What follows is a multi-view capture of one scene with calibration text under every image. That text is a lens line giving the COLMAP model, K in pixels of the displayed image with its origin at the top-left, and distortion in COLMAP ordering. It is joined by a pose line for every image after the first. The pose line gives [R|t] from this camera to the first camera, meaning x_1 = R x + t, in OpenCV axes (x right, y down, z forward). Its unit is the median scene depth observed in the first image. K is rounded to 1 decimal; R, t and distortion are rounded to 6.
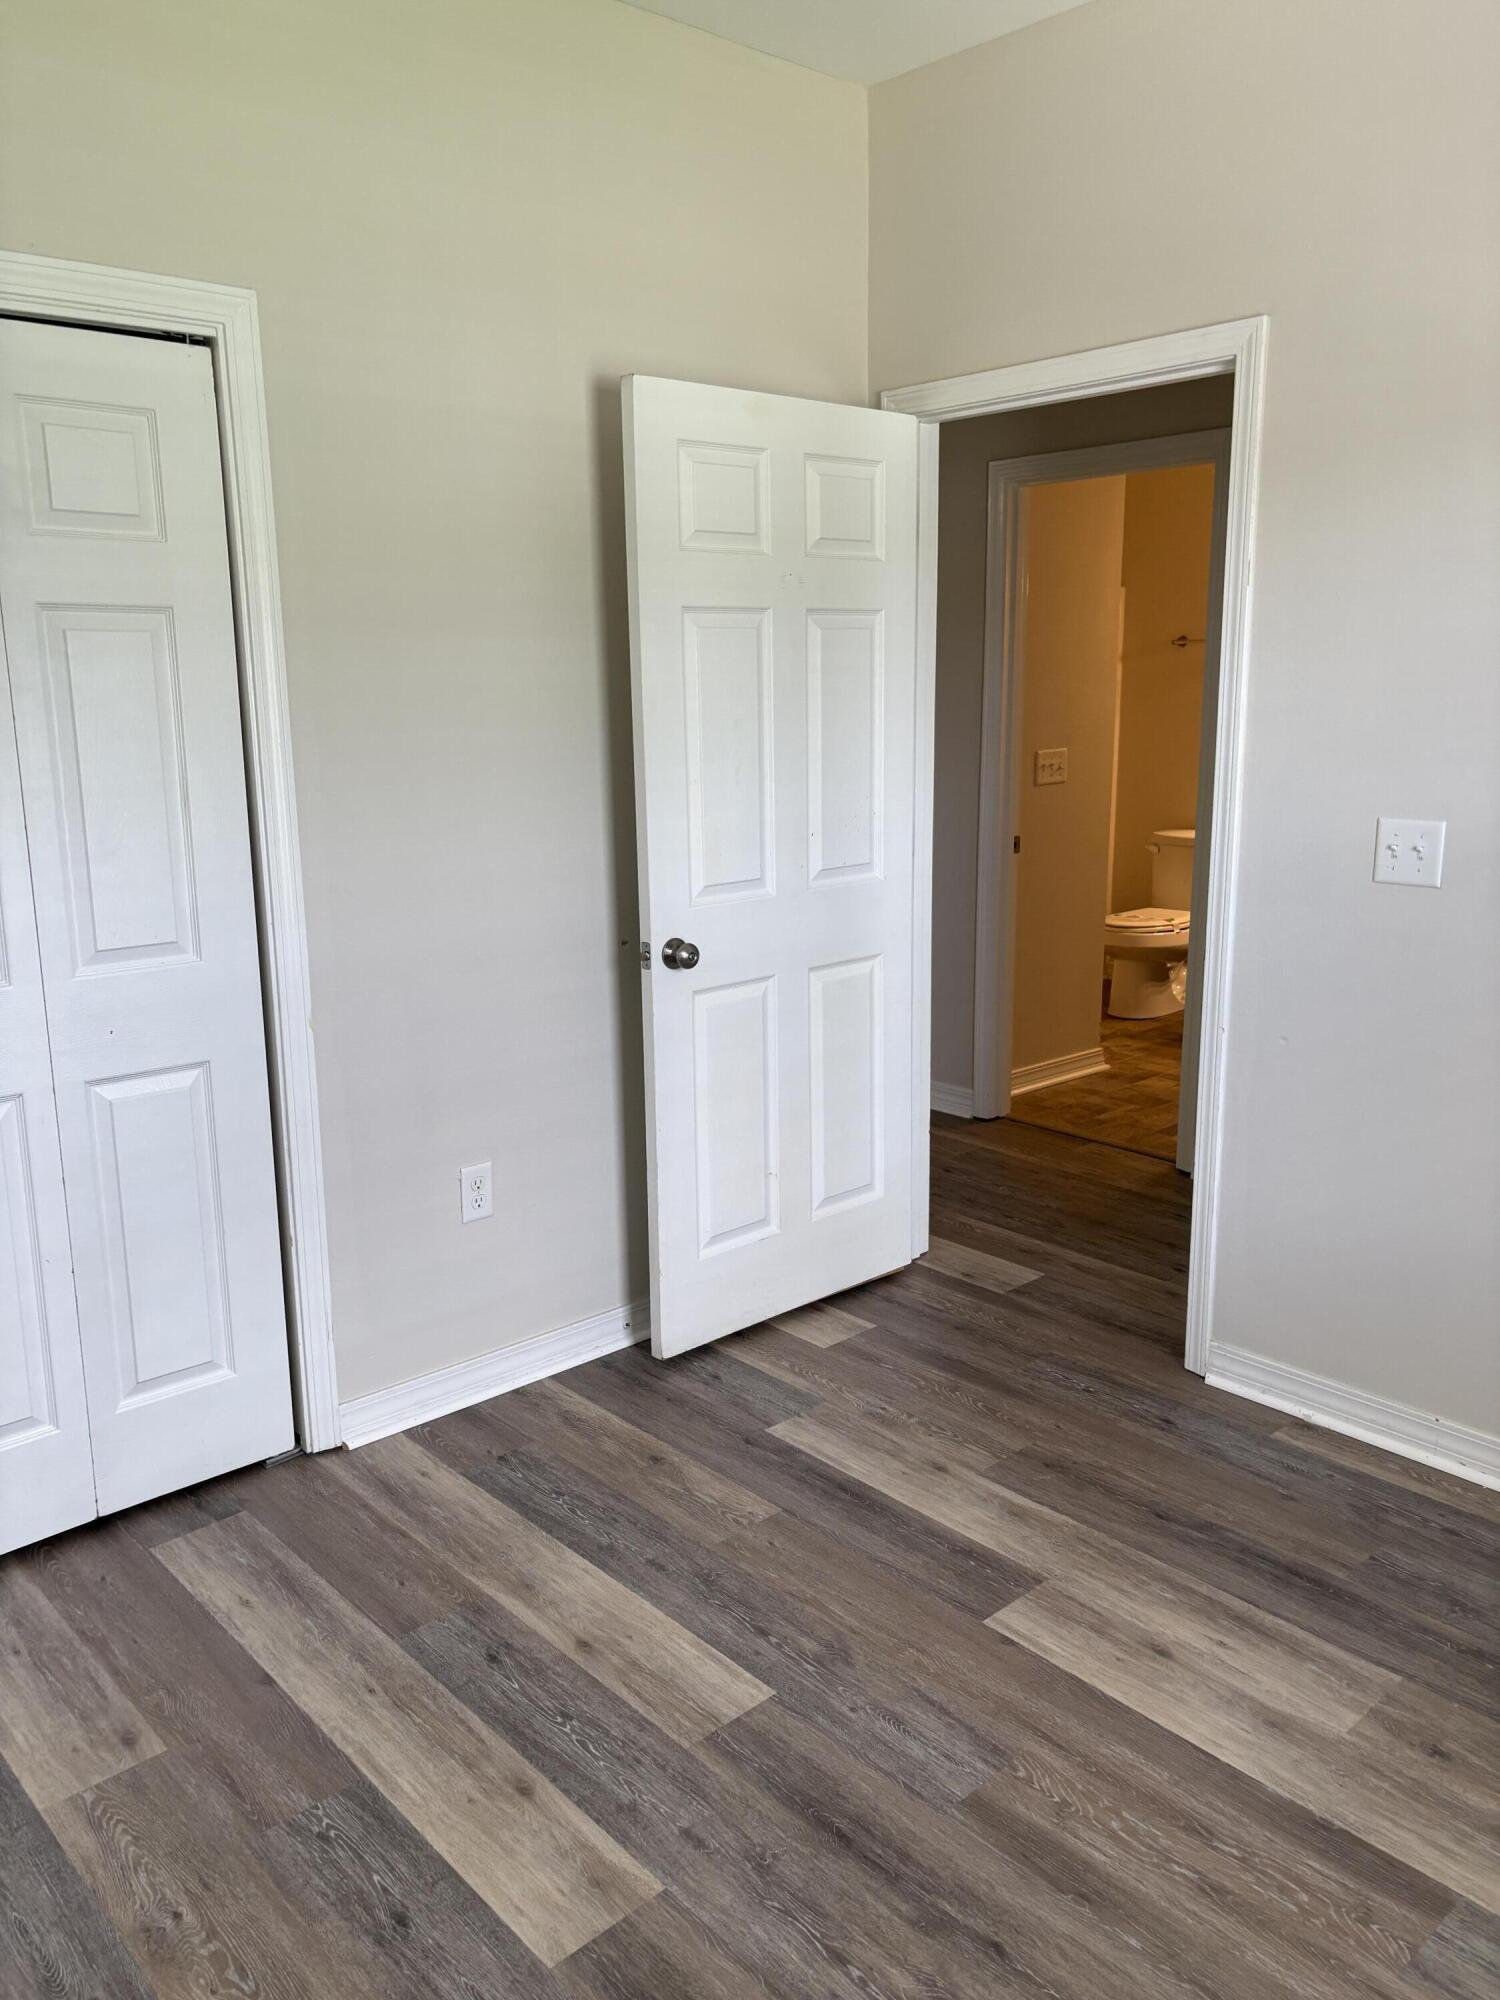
lens RADIAL K [[1507.4, 0, 734.6], [0, 1507.4, 994.0], [0, 0, 1]] dist [0.044248, -0.047484]
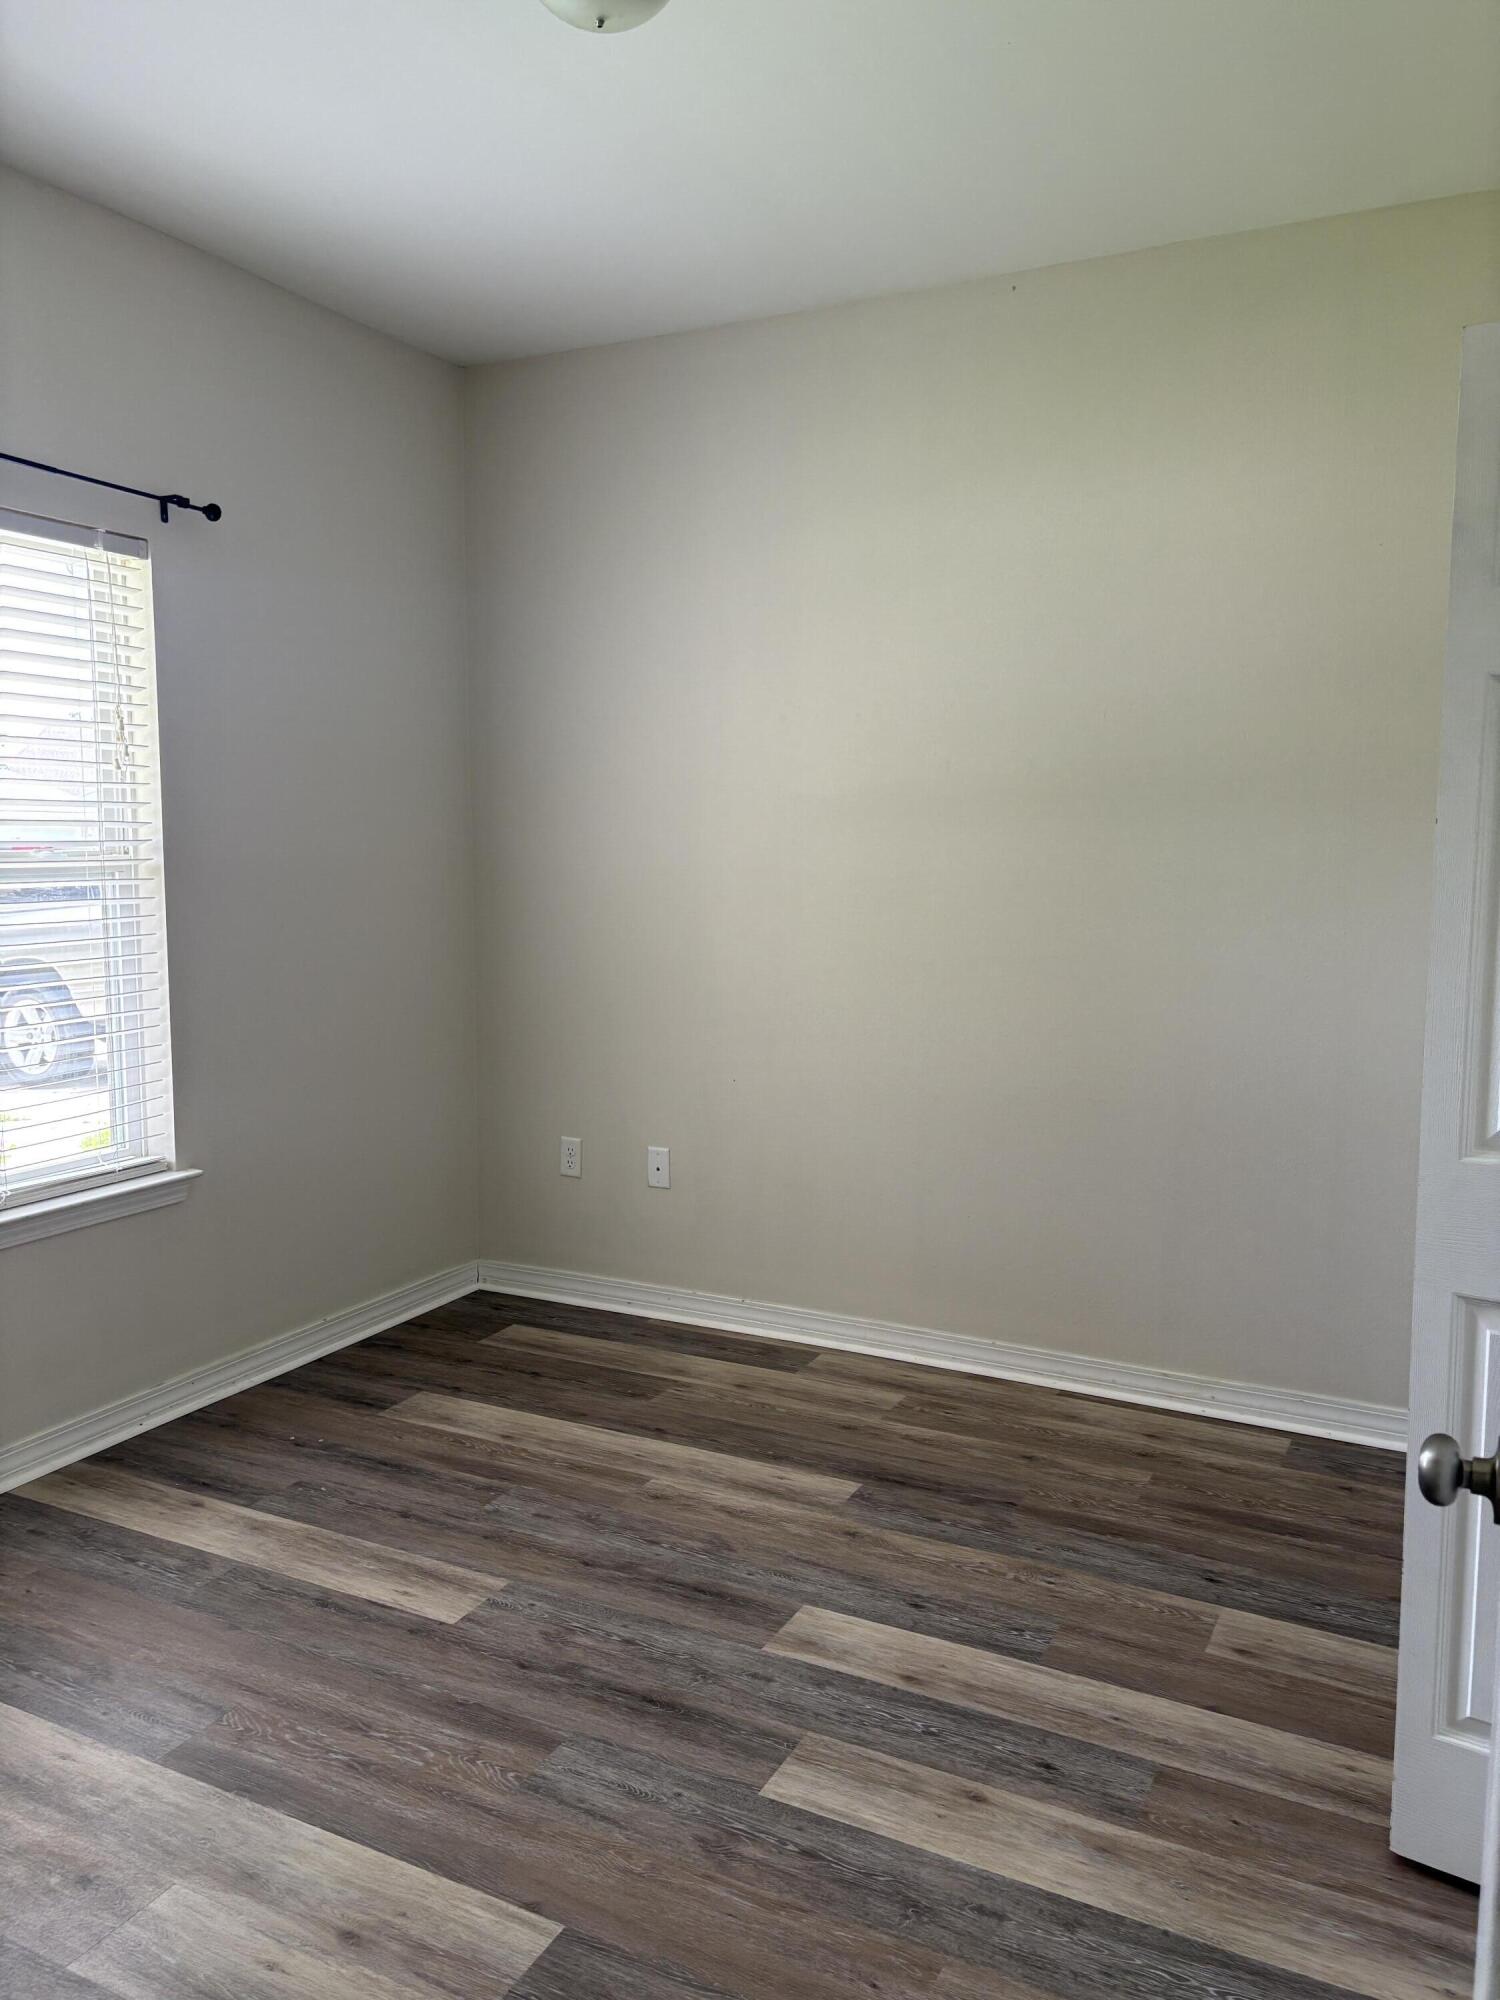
lens RADIAL K [[1507.4, 0, 734.6], [0, 1507.4, 994.0], [0, 0, 1]] dist [0.044248, -0.047484]
pose [[-0.937269, 0.050002, -0.345002, 0.371770], [-0.059977, 0.951773, 0.300884, -0.346710], [0.343408, 0.302701, -0.889068, 1.784353]]
